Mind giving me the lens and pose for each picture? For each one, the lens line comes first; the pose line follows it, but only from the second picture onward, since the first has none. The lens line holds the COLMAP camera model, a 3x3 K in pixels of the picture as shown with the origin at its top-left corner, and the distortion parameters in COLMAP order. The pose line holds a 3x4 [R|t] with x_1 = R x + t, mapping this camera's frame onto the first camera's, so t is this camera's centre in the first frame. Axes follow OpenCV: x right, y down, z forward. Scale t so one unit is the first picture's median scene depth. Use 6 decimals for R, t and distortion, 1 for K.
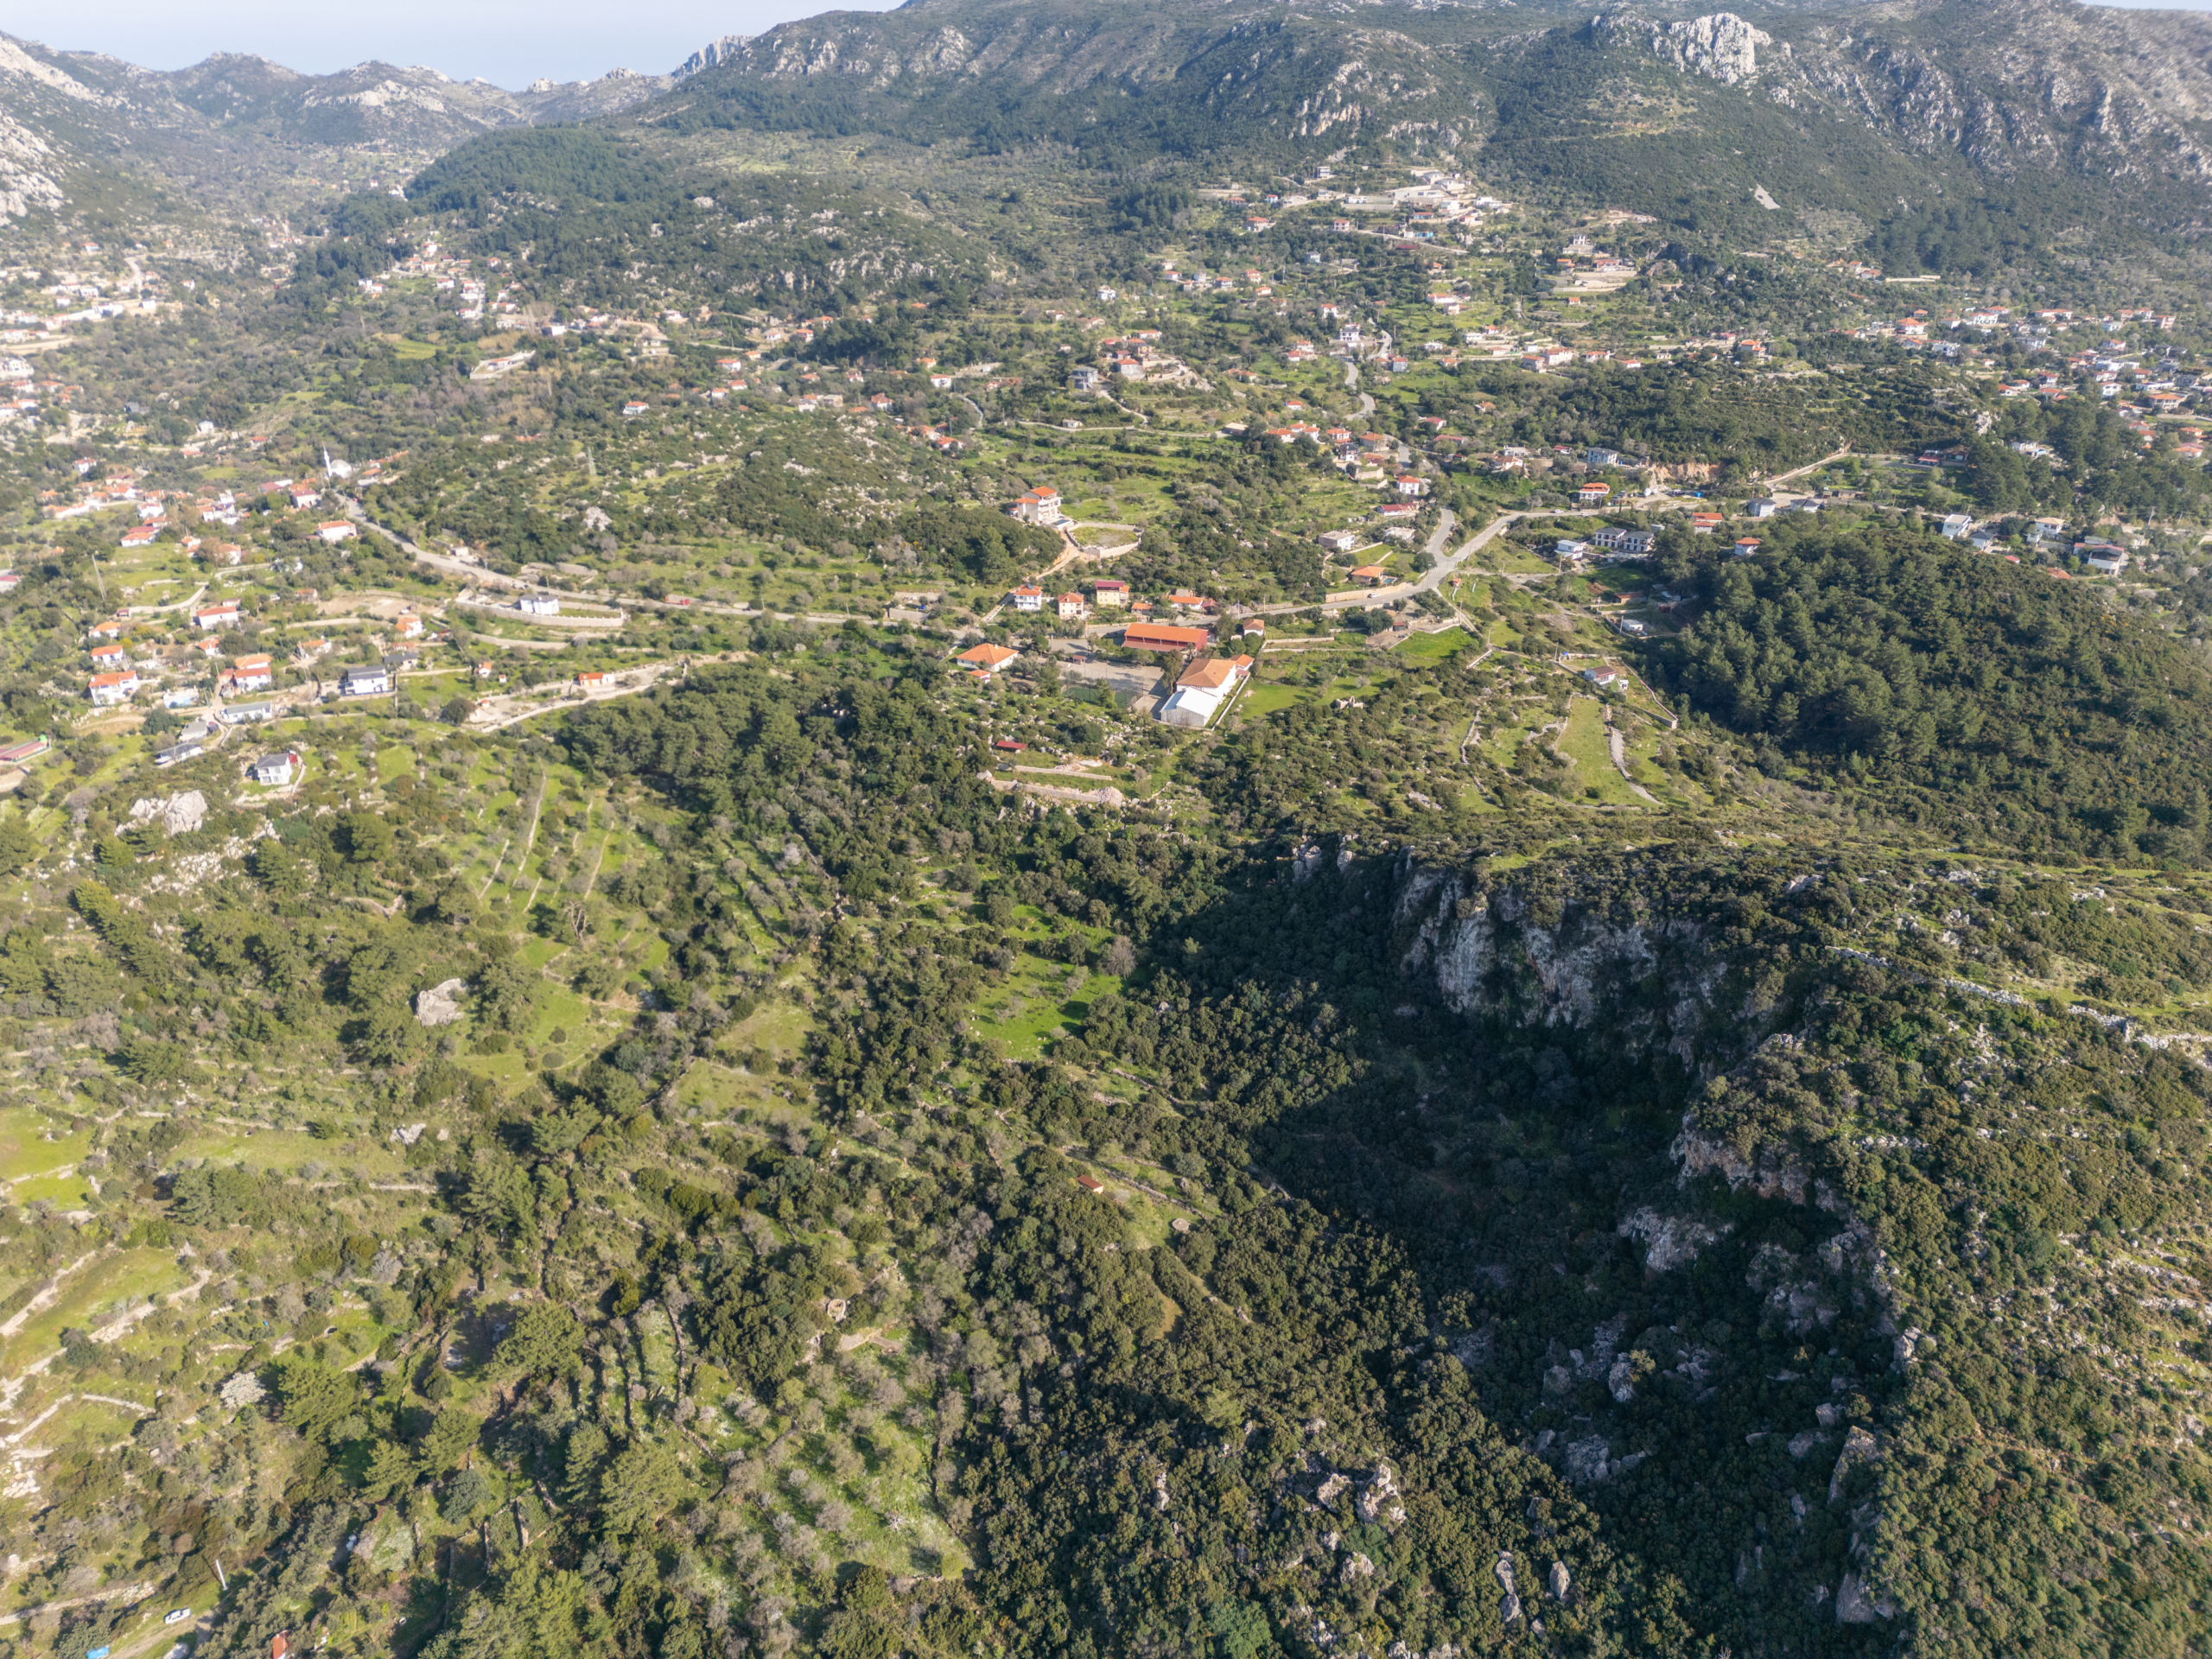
lens RADIAL K [[1533.3, 0, 1106.0], [0, 1533.3, 829.5], [0, 0, 1]] dist [0.107990, -0.131954]
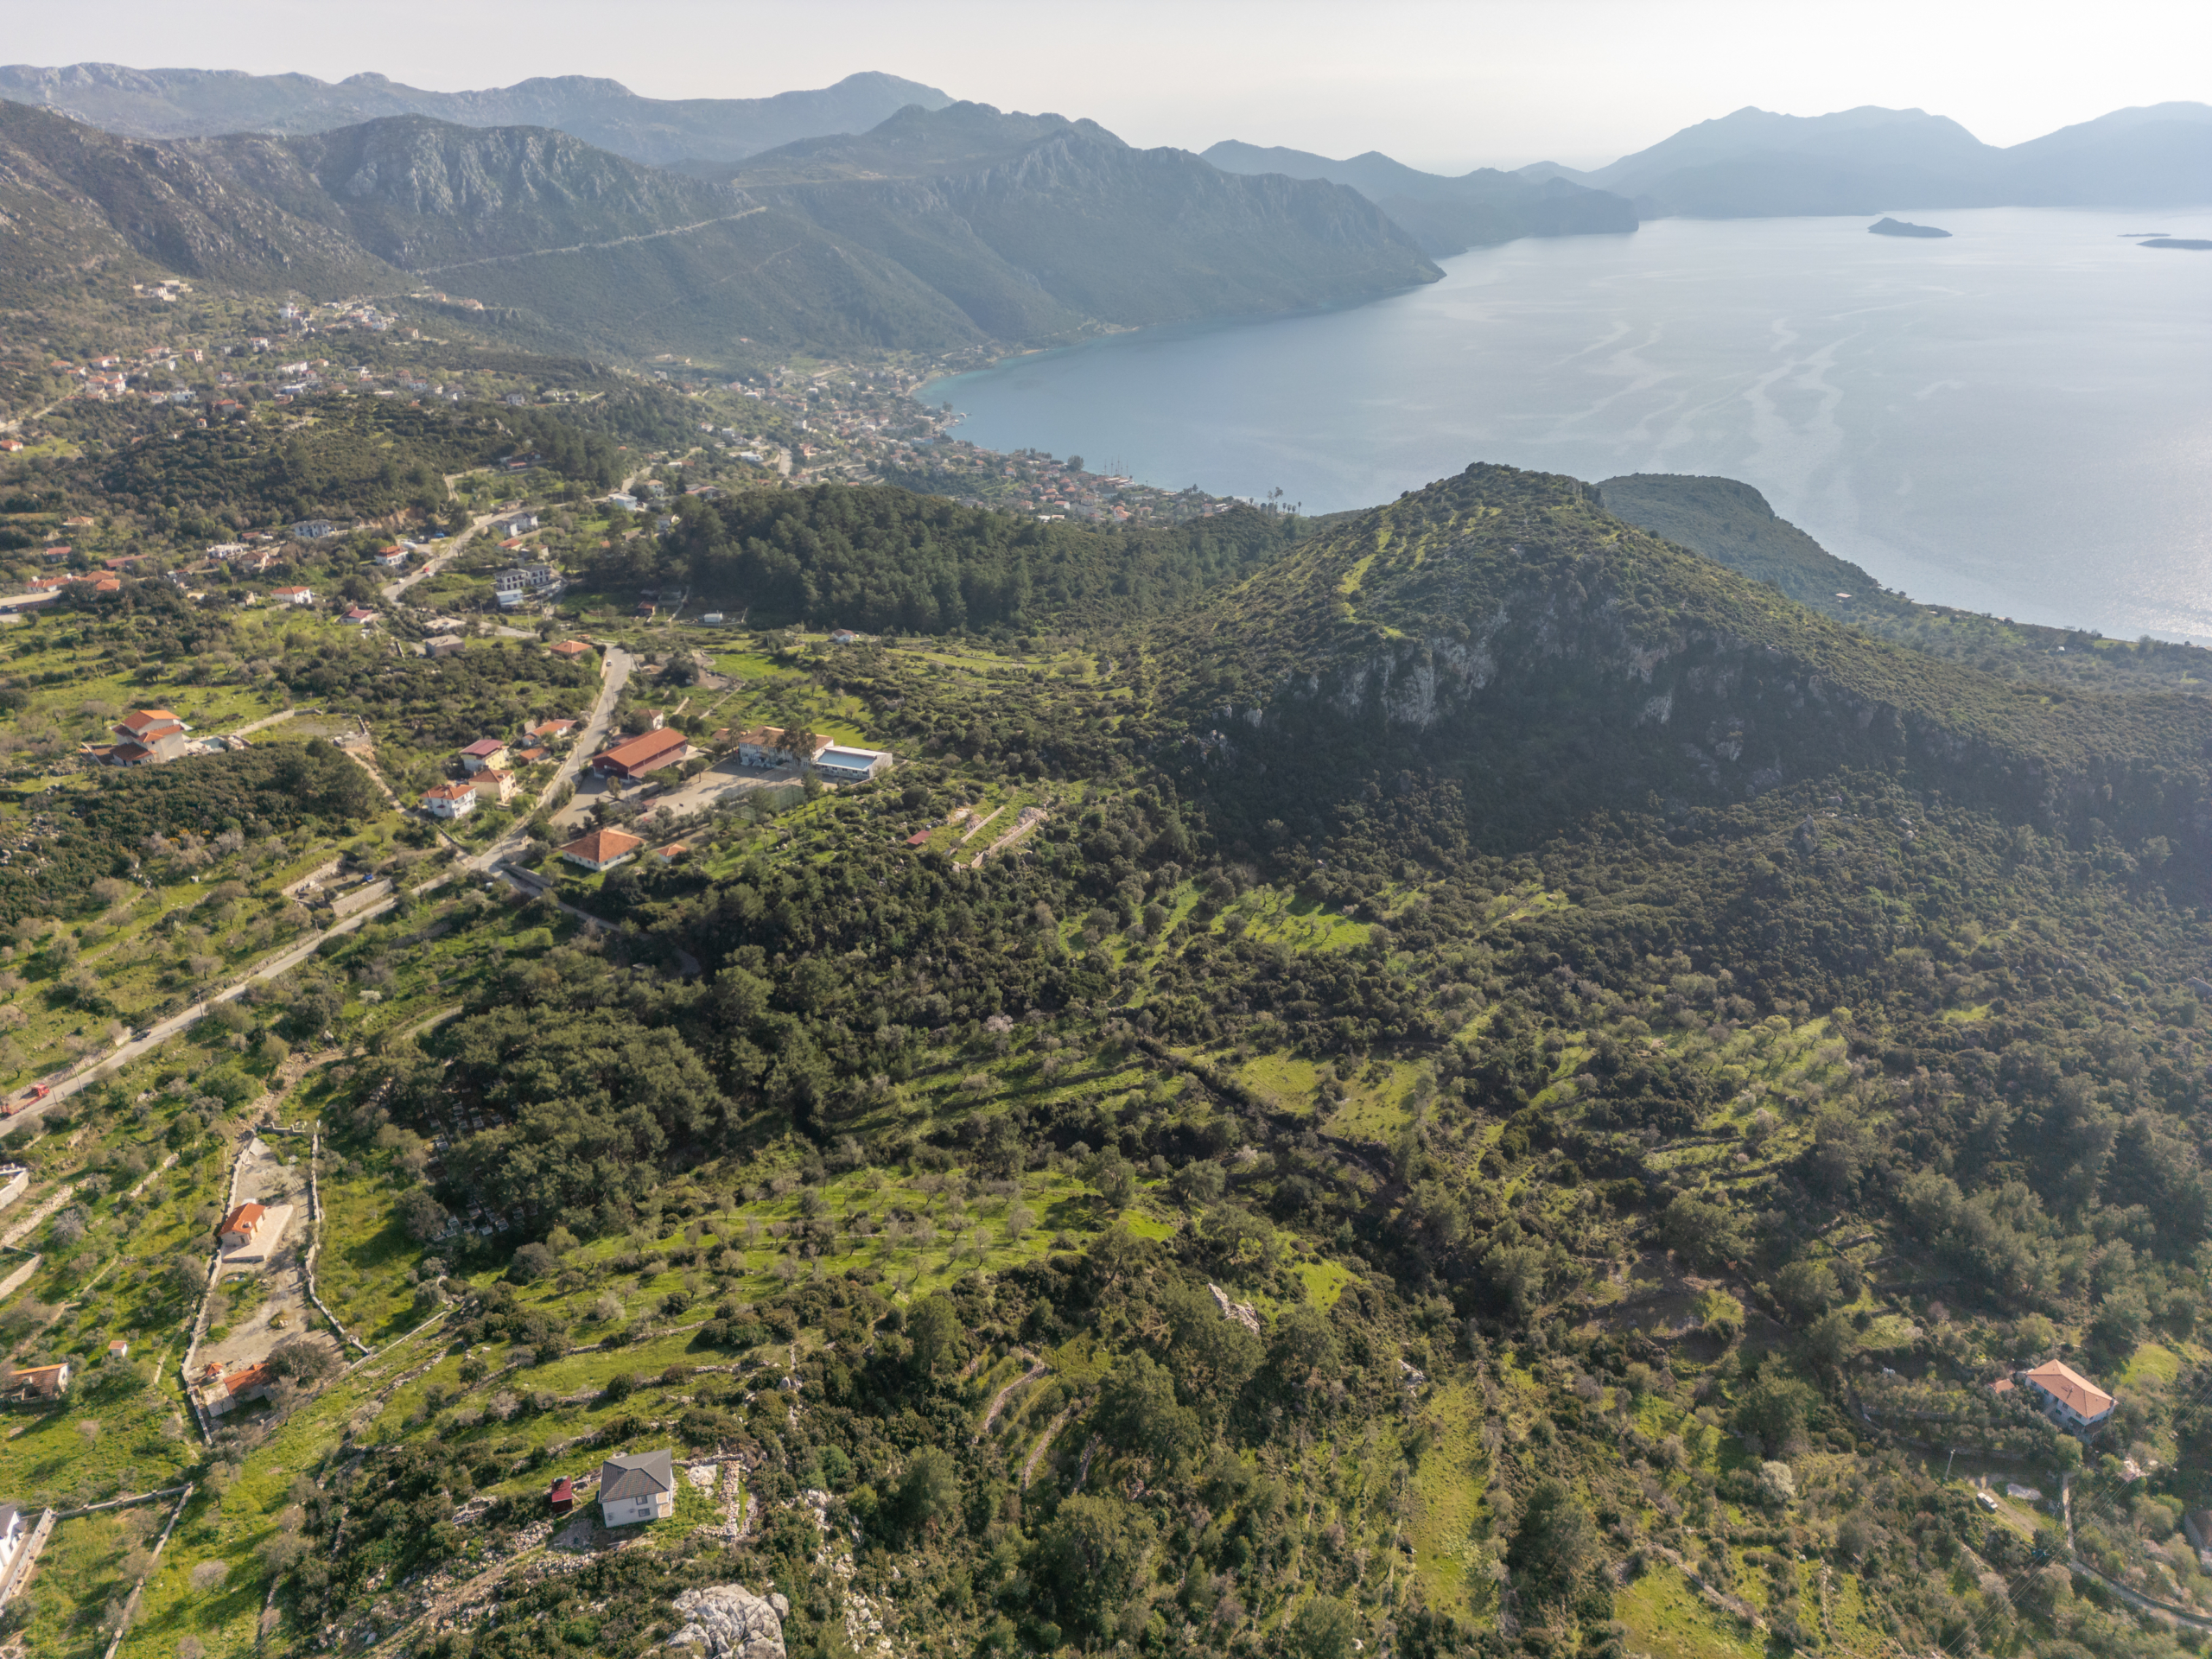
lens RADIAL K [[1543.2, 0, 1102.8], [0, 1543.2, 827.6], [0, 0, 1]] dist [0.081680, -0.073226]
pose [[0.096633, -0.398153, 0.912215, -0.958005], [0.429657, 0.843399, 0.322602, -0.334065], [-0.897807, 0.360766, 0.252569, 0.725765]]
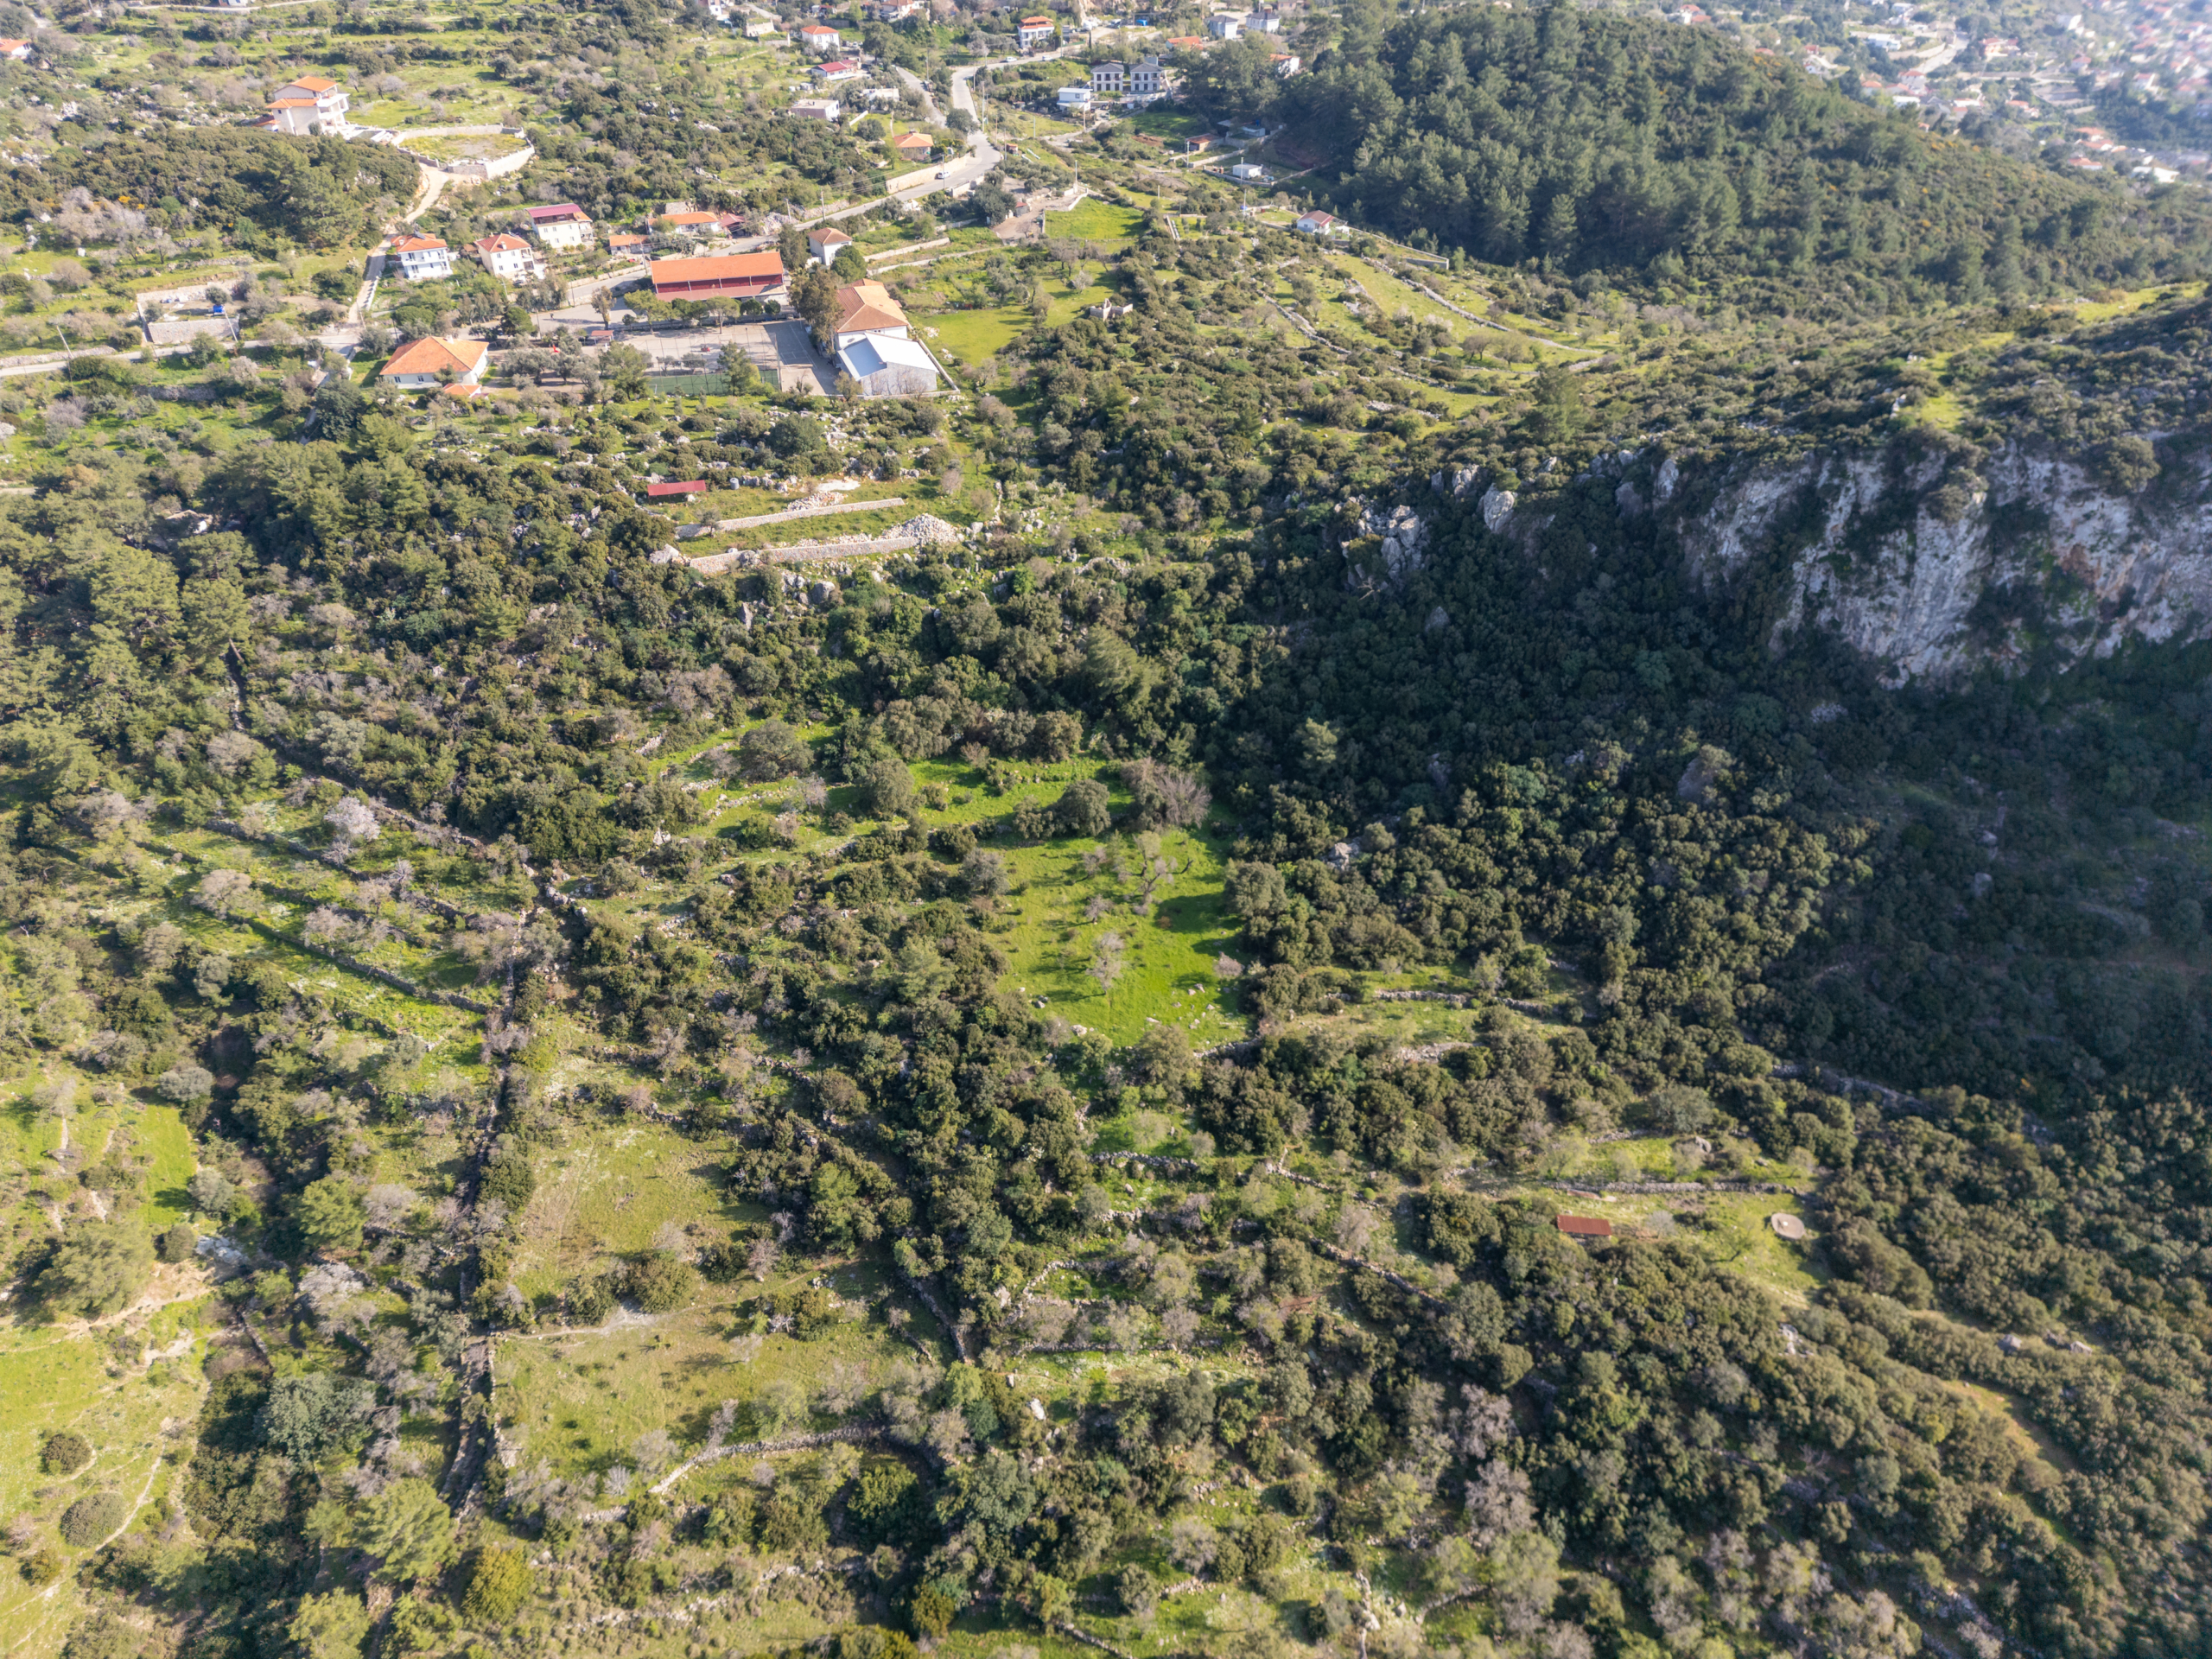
lens RADIAL K [[1543.9, 0, 1104.7], [0, 1543.9, 837.3], [0, 0, 1]] dist [0.071476, -0.071118]
pose [[0.817189, -0.337349, 0.467331, -0.251126], [0.249991, 0.938034, 0.239992, -0.037387], [-0.519333, -0.079290, 0.850885, 0.500630]]
